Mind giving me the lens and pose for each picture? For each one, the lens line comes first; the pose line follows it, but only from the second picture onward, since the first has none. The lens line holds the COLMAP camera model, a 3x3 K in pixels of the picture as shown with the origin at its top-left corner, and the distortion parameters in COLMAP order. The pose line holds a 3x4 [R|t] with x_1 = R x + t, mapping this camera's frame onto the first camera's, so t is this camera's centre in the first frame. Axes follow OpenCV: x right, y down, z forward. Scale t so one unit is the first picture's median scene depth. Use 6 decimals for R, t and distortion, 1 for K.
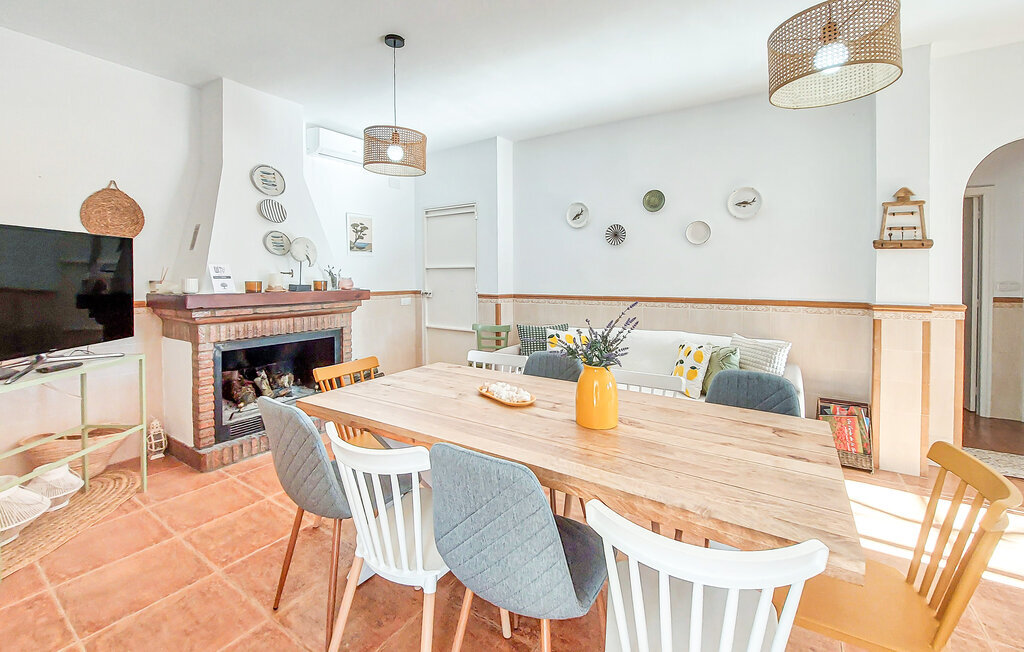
lens RADIAL K [[429.7, 0, 495.5], [0, 429.7, 278.0], [0, 0, 1]] dist [-0.008560, -0.000671]
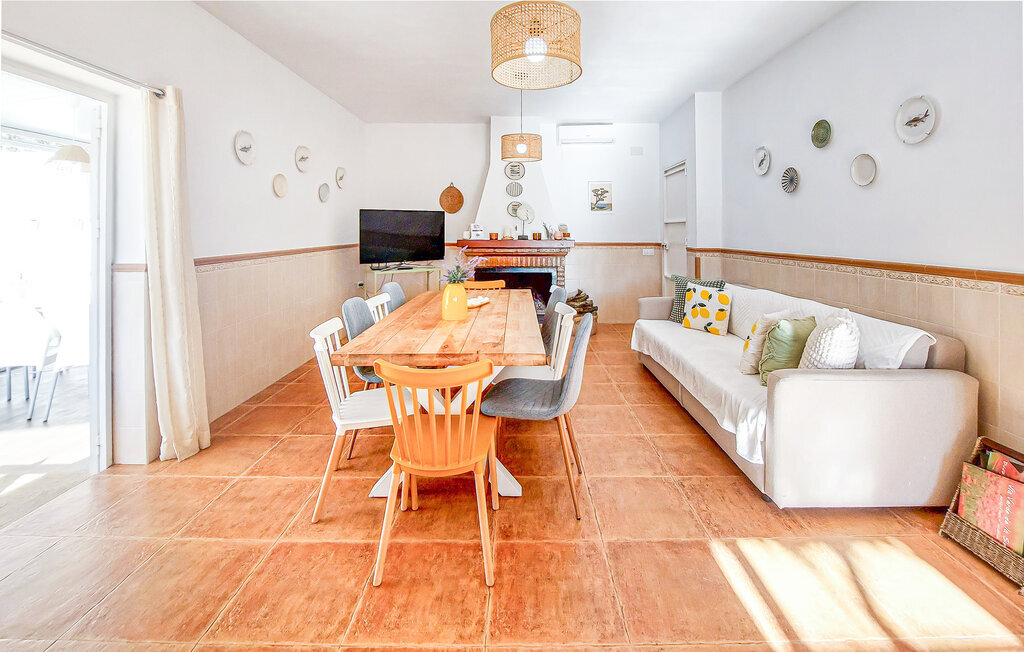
lens RADIAL K [[429.7, 0, 522.6], [0, 429.7, 219.6], [0, 0, 1]] dist [-0.008560, -0.000671]
pose [[0.555579, -0.019355, -0.831238, 0.799464], [-0.004004, 0.999655, -0.025953, -0.001047], [0.831454, 0.017747, 0.555310, 0.127756]]
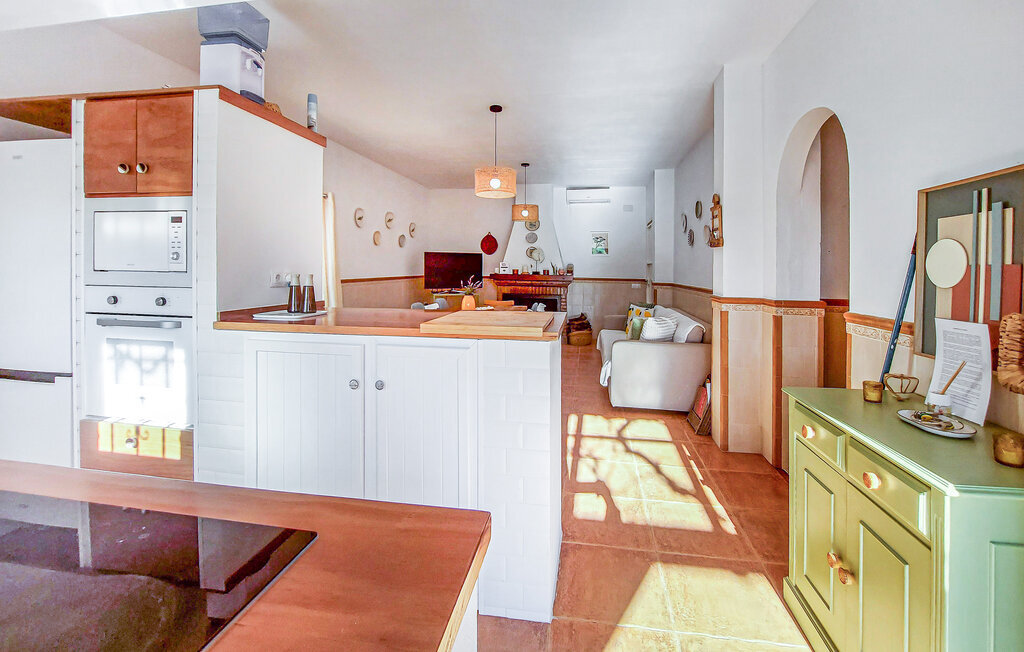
lens RADIAL K [[429.7, 0, 510.0], [0, 429.7, 266.0], [0, 0, 1]] dist [-0.008560, -0.000671]
pose [[0.394747, 0.006471, -0.918767, 1.411334], [-0.019987, 0.999799, -0.001546, -0.005615], [0.918572, 0.018974, 0.394797, 0.023973]]
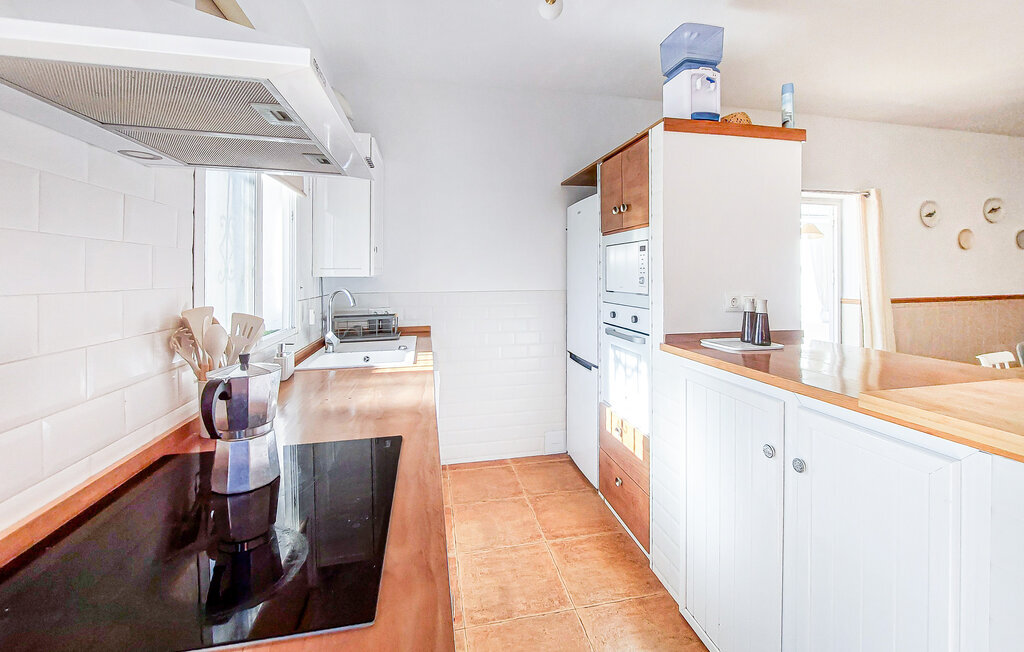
lens RADIAL K [[429.7, 0, 531.4], [0, 429.7, 276.7], [0, 0, 1]] dist [-0.008560, -0.000671]
pose [[-0.685994, 0.011520, -0.727516, 1.314325], [0.001654, 0.999897, 0.014274, -0.023776], [0.727605, 0.008589, -0.685942, 0.148630]]
